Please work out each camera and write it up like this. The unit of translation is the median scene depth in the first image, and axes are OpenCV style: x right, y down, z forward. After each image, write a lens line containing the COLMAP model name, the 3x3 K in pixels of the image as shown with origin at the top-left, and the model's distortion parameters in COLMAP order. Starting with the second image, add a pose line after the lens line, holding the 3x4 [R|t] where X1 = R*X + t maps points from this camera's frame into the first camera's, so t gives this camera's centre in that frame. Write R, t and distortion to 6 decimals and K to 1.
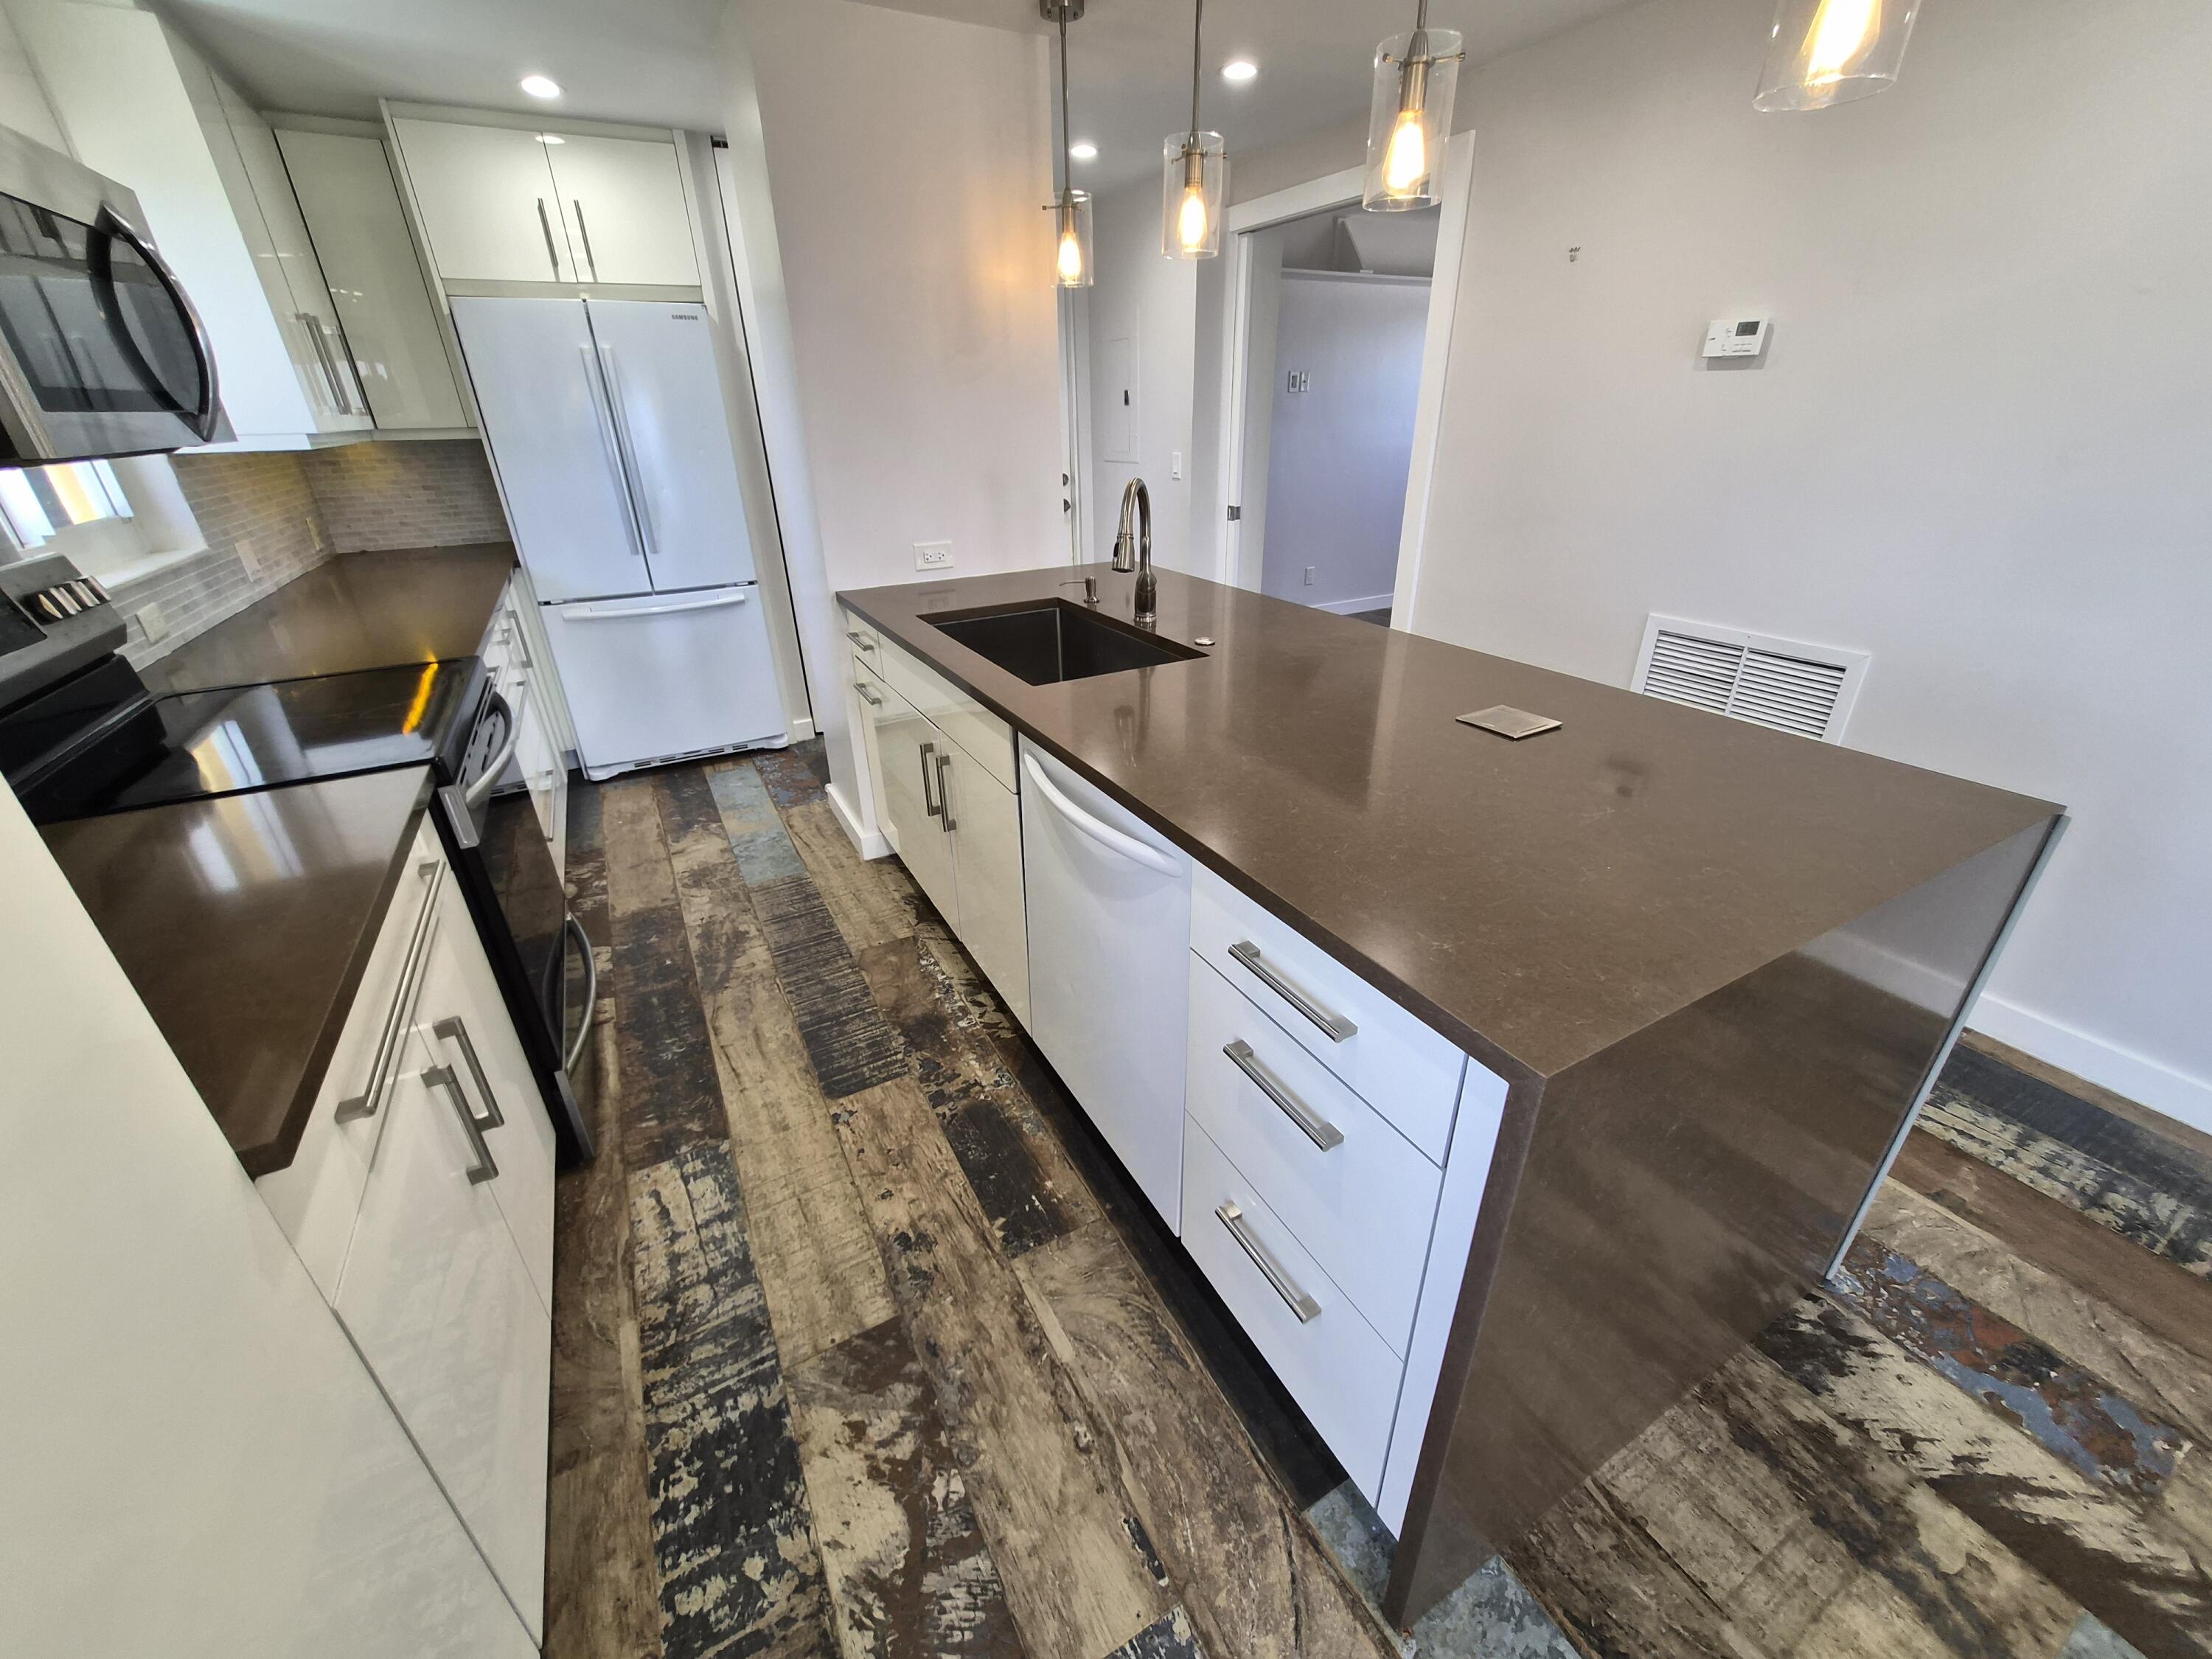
lens RADIAL K [[869.0, 0, 1098.8], [0, 869.0, 824.2], [0, 0, 1]] dist [0.001698, 0.000159]
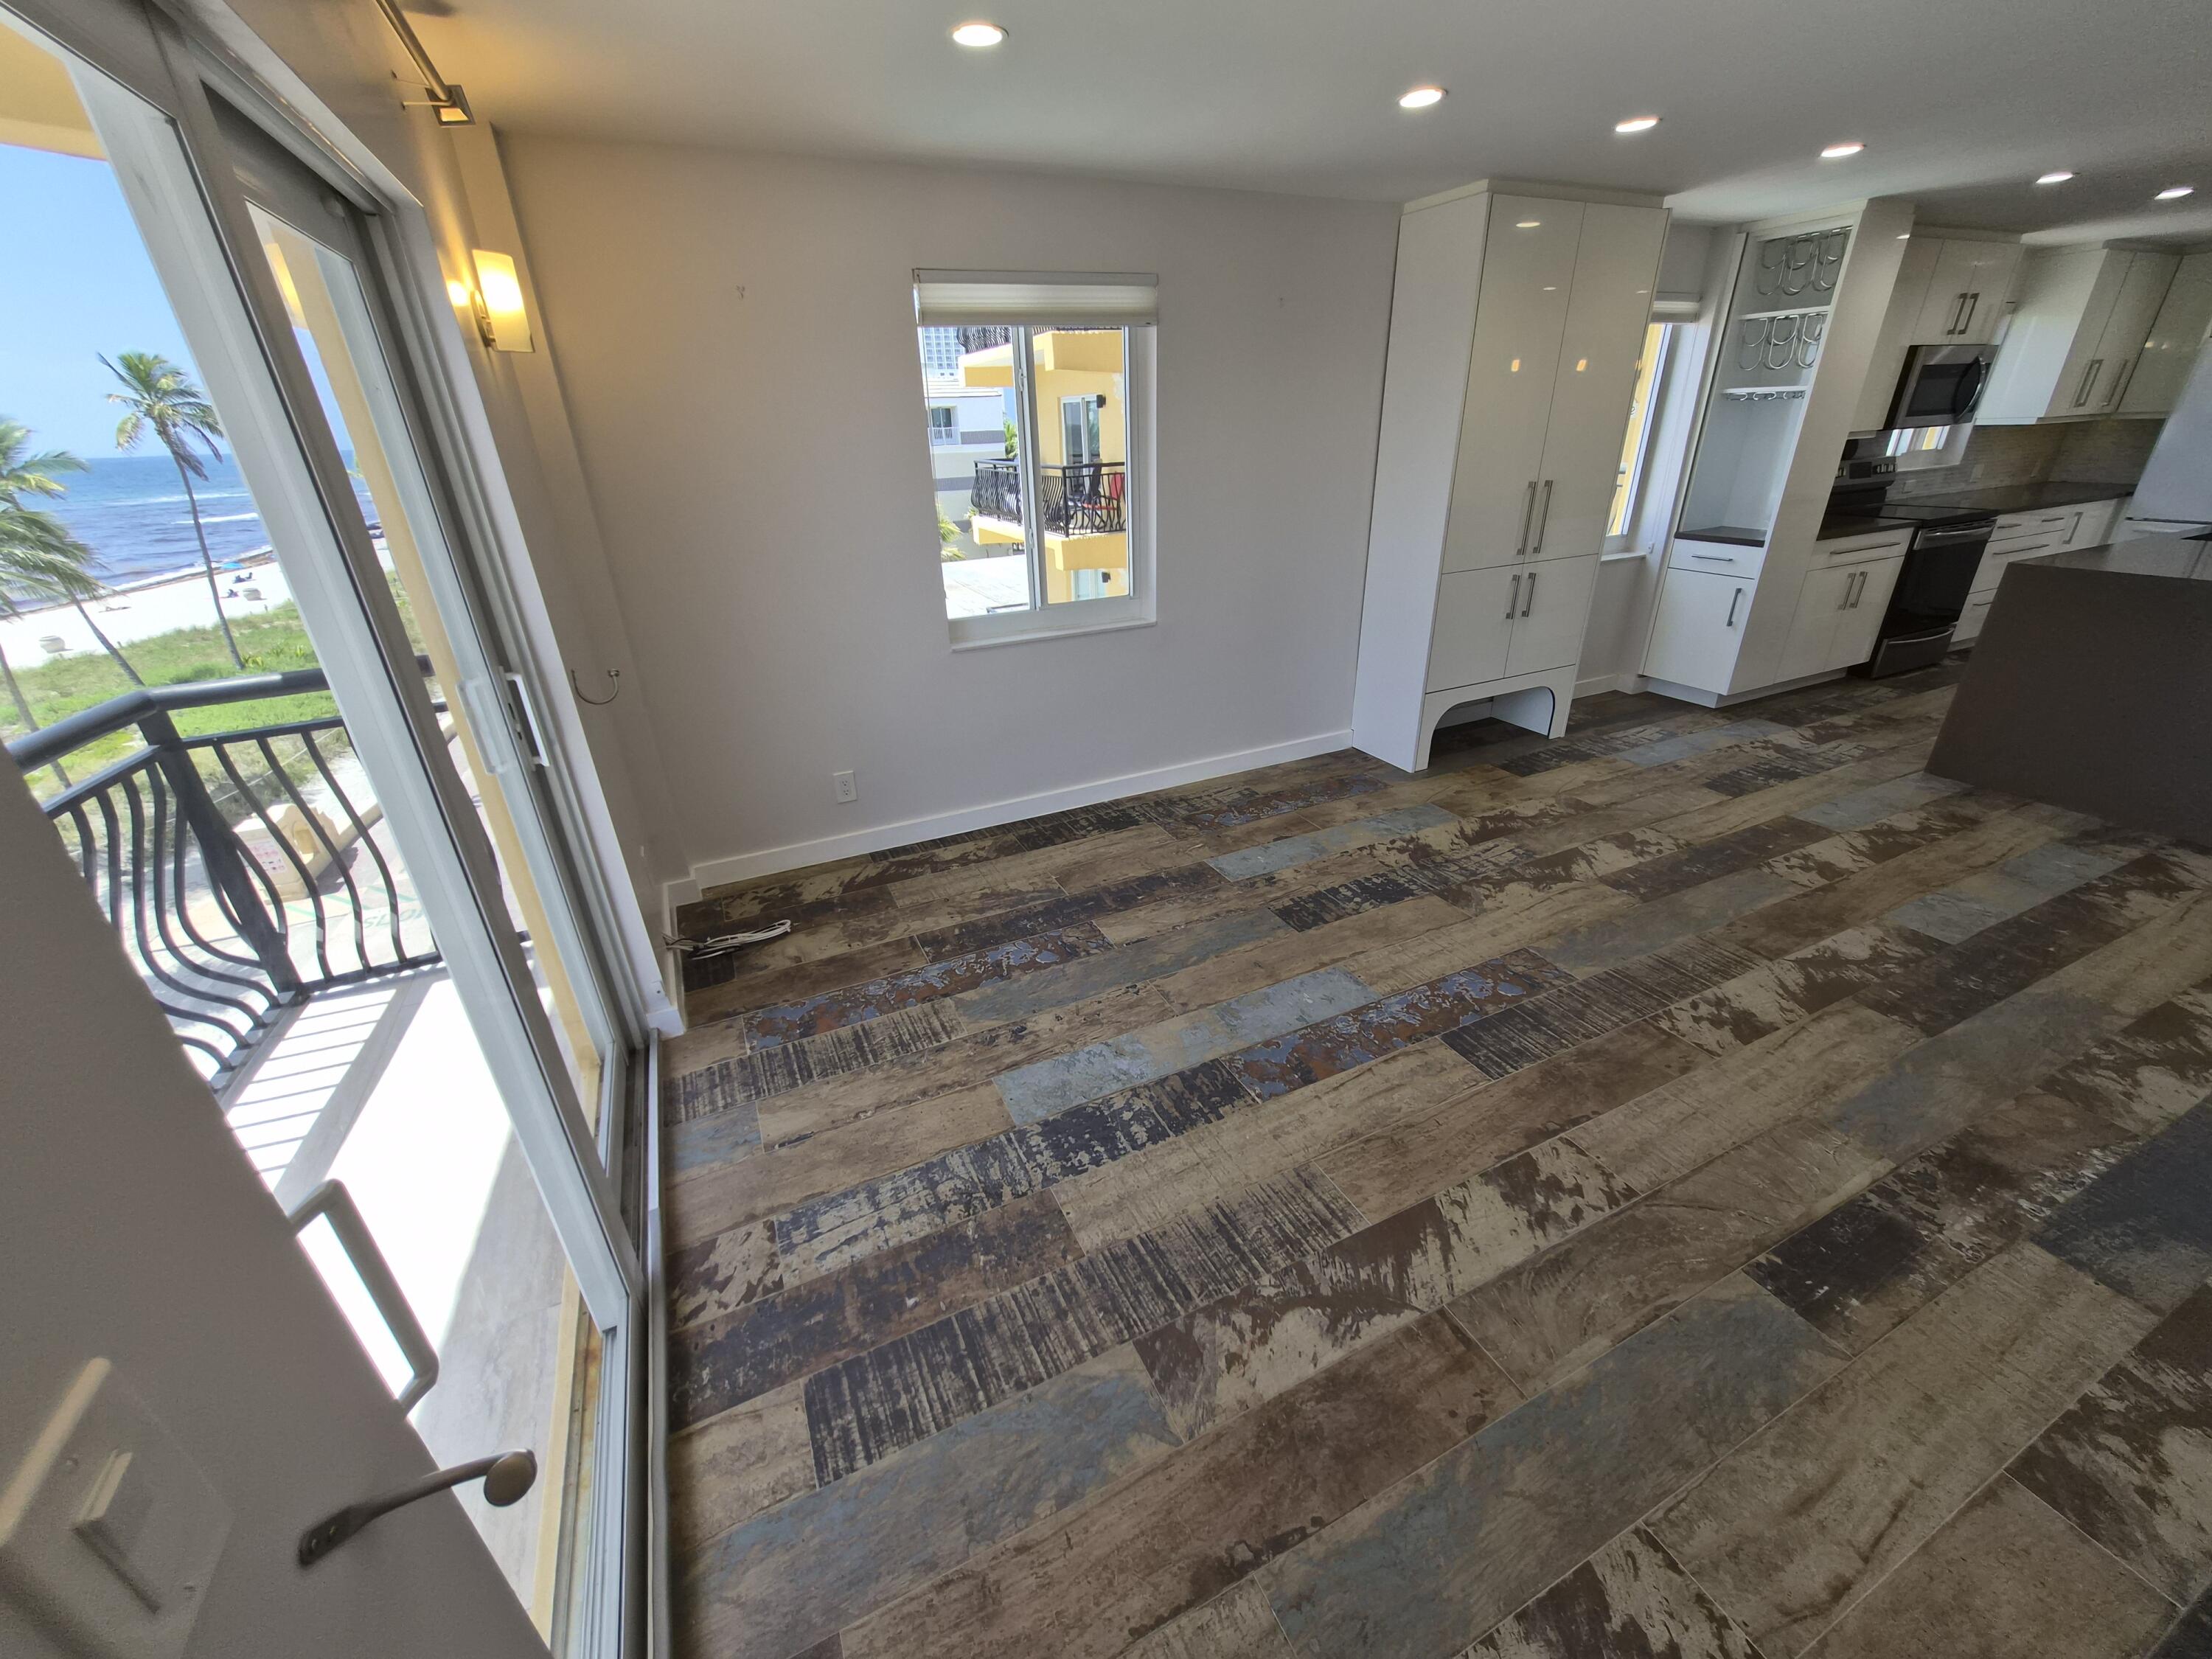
lens RADIAL K [[869.0, 0, 1098.8], [0, 869.0, 824.2], [0, 0, 1]] dist [0.001698, 0.000159]
pose [[-0.060037, 0.439031, -0.896464, 2.705370], [-0.405913, 0.809739, 0.423743, 0.684522], [0.911938, 0.389327, 0.129594, -1.733575]]
